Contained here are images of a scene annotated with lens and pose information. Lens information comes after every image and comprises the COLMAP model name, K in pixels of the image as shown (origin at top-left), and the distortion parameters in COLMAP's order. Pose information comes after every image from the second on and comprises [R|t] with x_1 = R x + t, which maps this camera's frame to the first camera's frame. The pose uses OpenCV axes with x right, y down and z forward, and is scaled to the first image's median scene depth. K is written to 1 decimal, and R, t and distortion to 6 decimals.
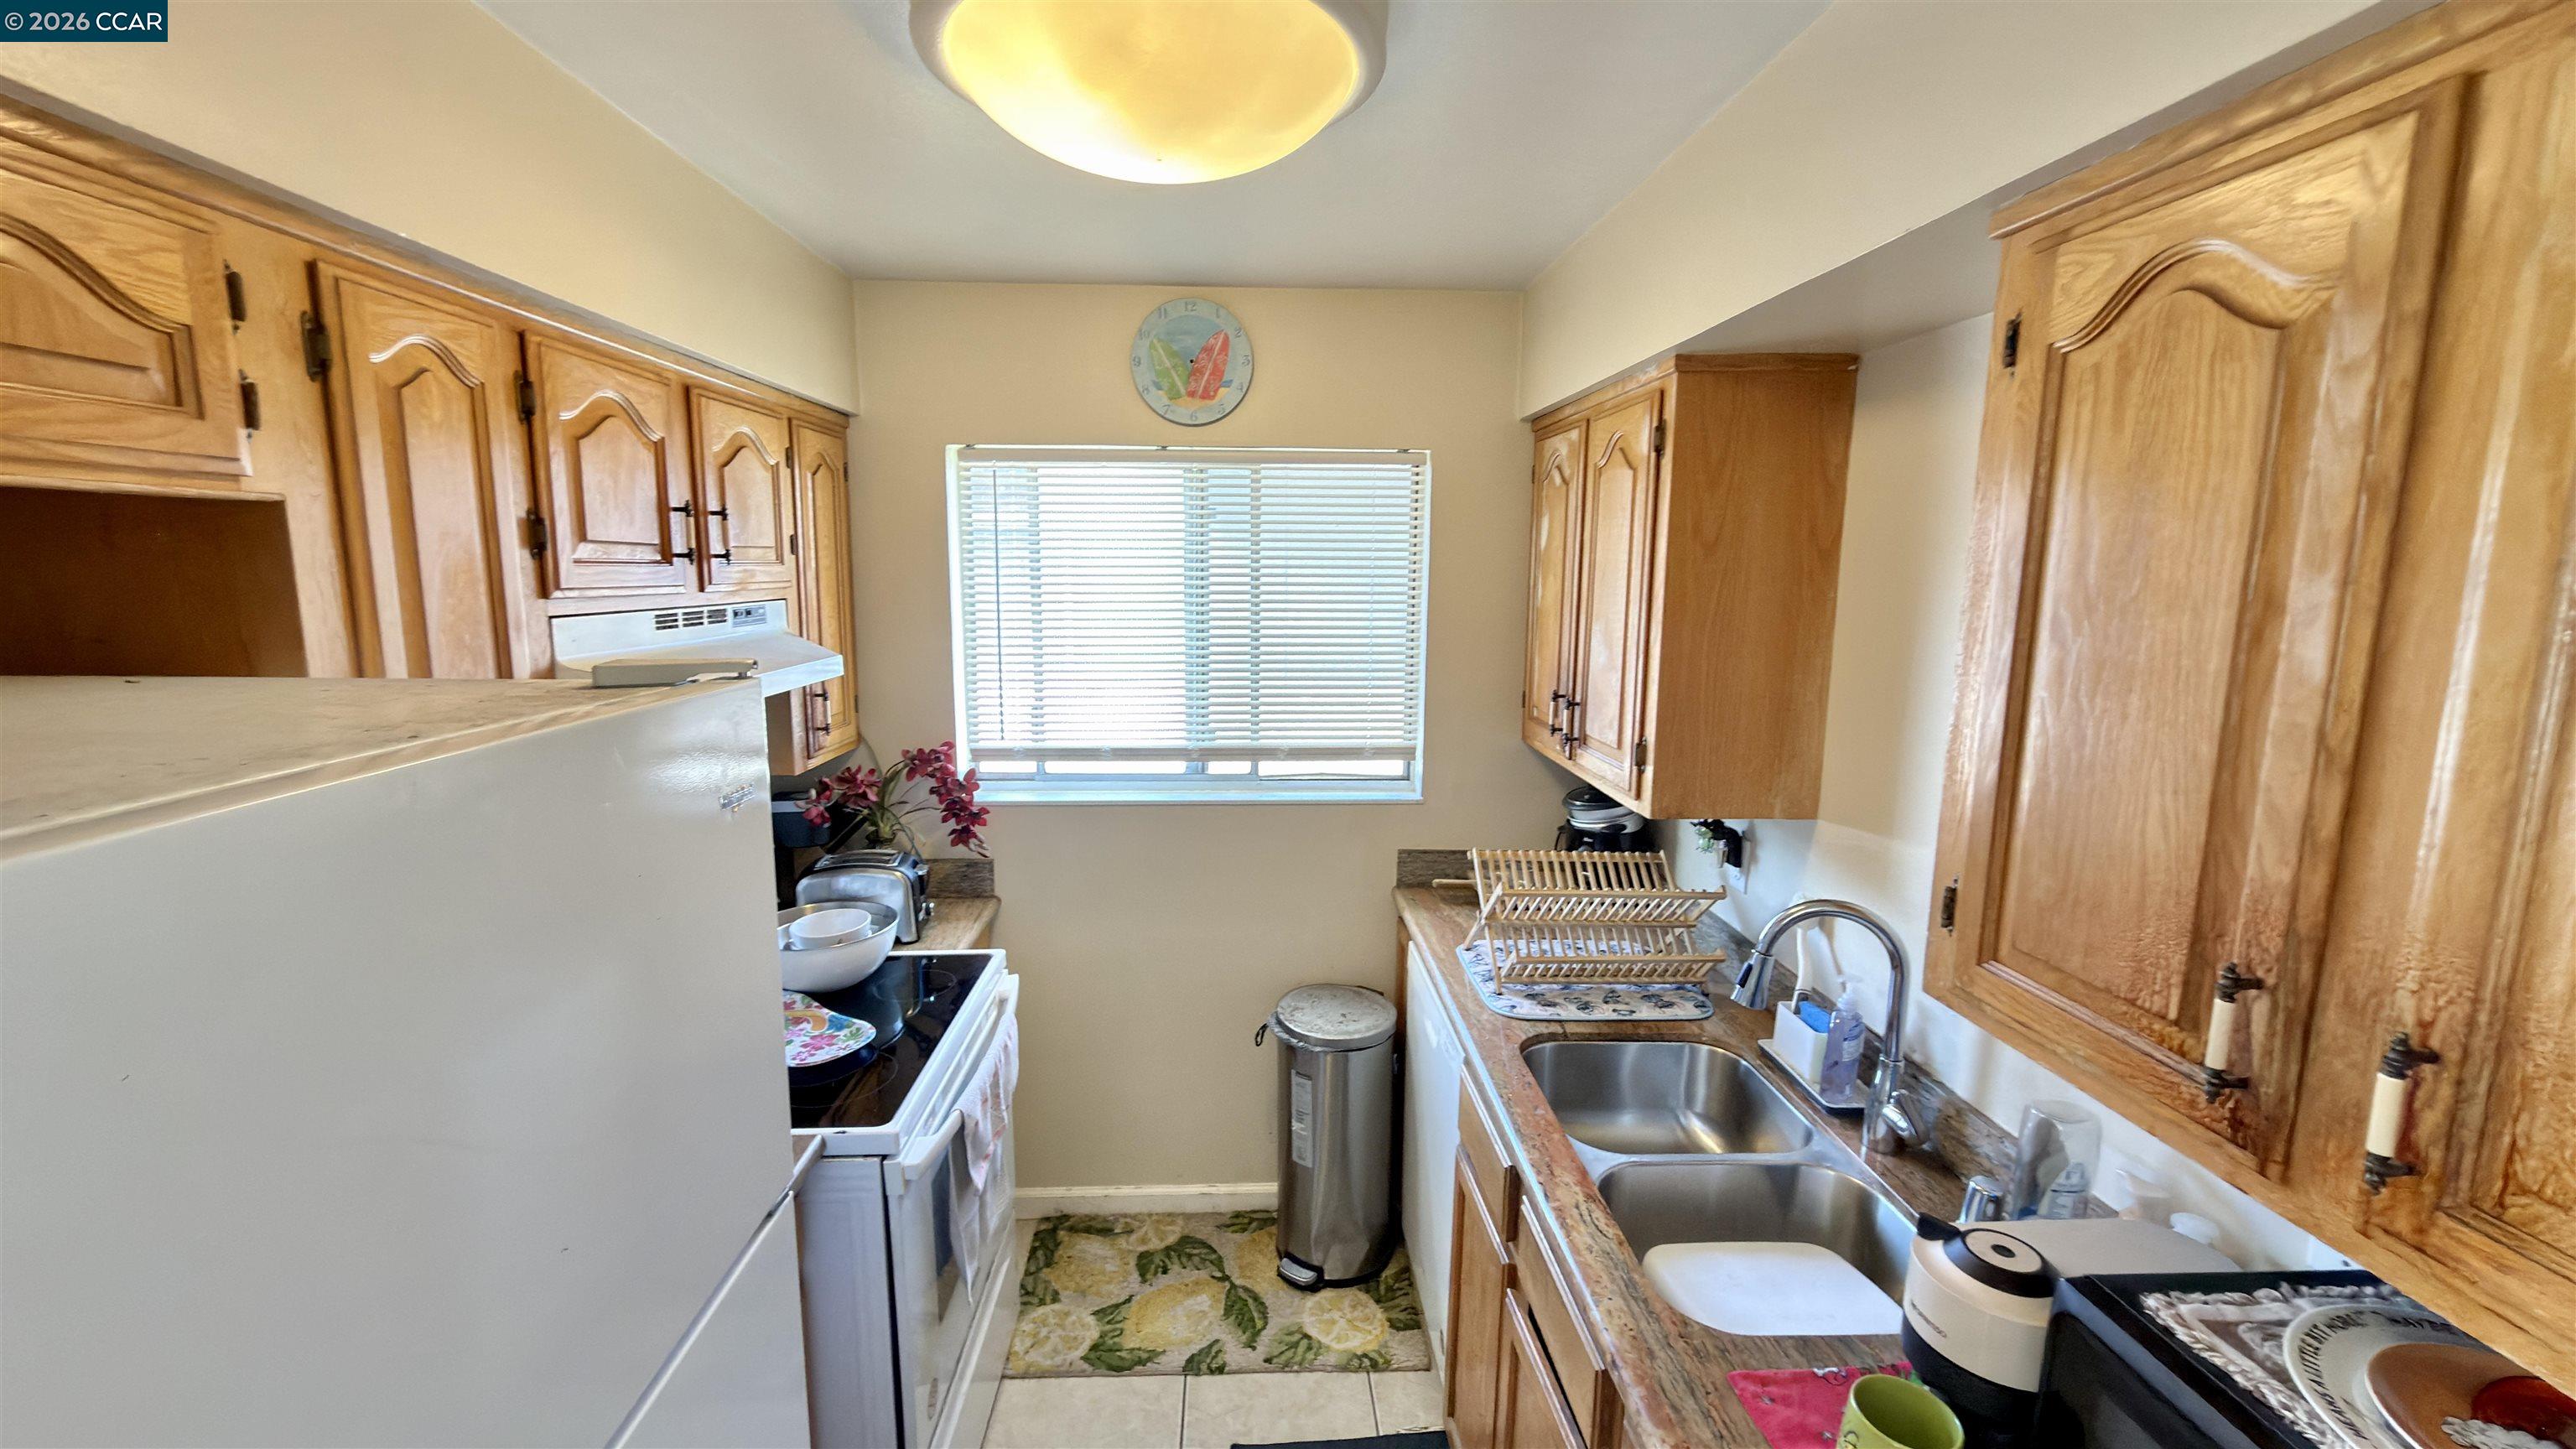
lens RADIAL K [[1024.4, 0, 1286.3], [0, 1024.4, 721.6], [0, 0, 1]] dist [0.001908, 0.000317]
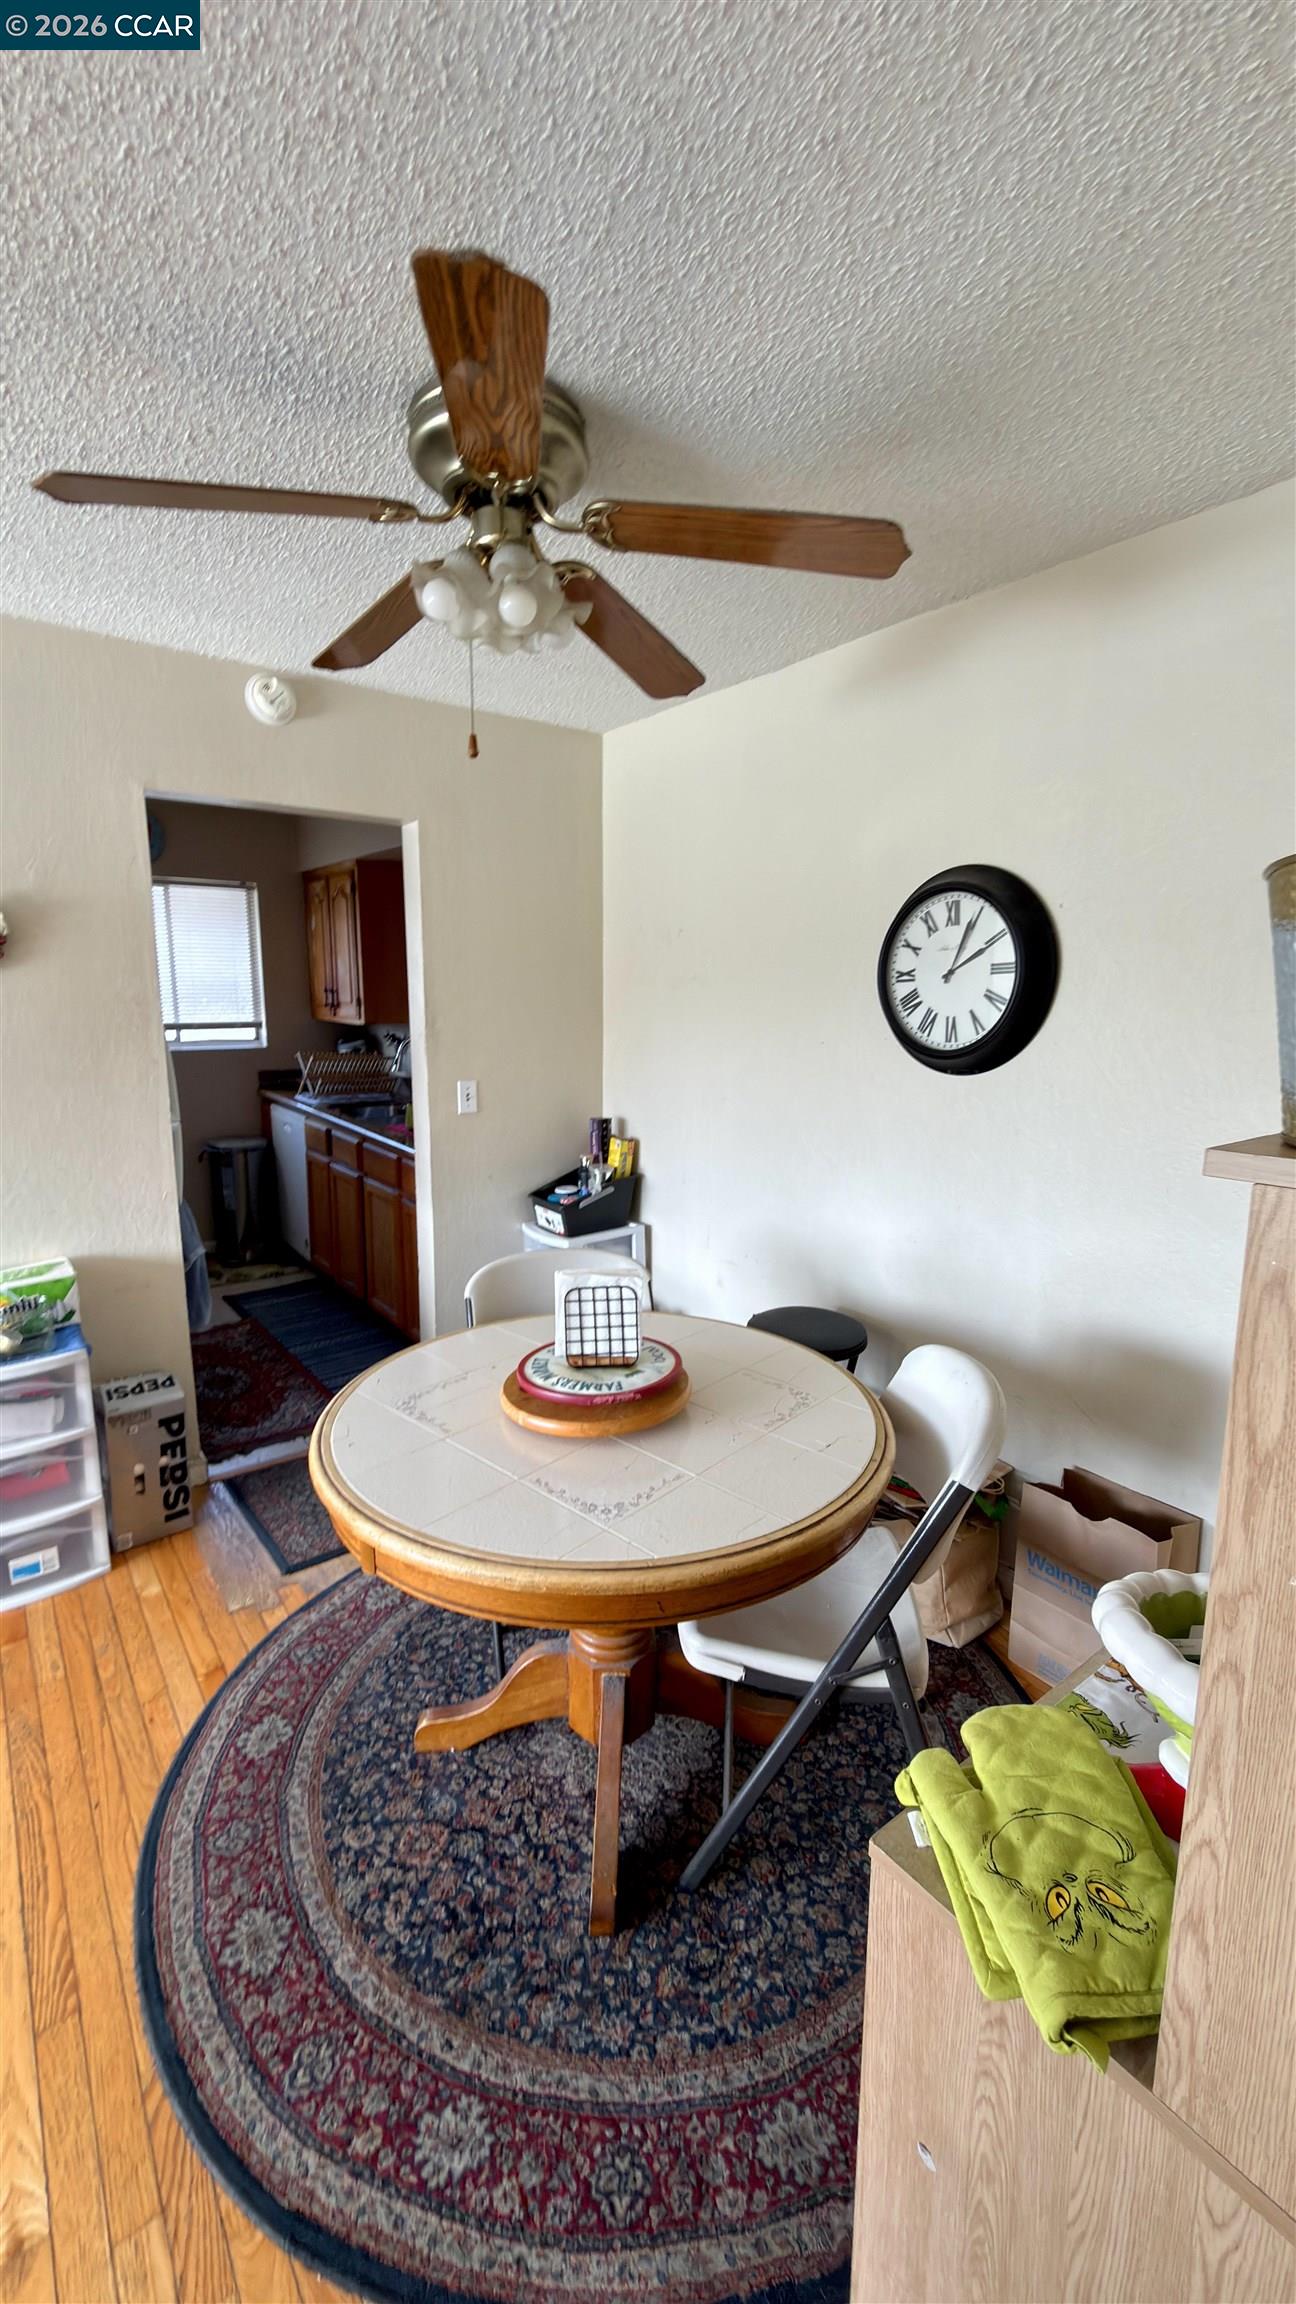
lens RADIAL K [[916.2, 0, 653.0], [0, 916.2, 1155.6], [0, 0, 1]] dist [0.001908, 0.000317]
pose [[0.824066, -0.100831, 0.557449, -0.373454], [0.083392, 0.994904, 0.056681, 0.327896], [-0.560323, -0.000222, 0.828274, -1.325269]]
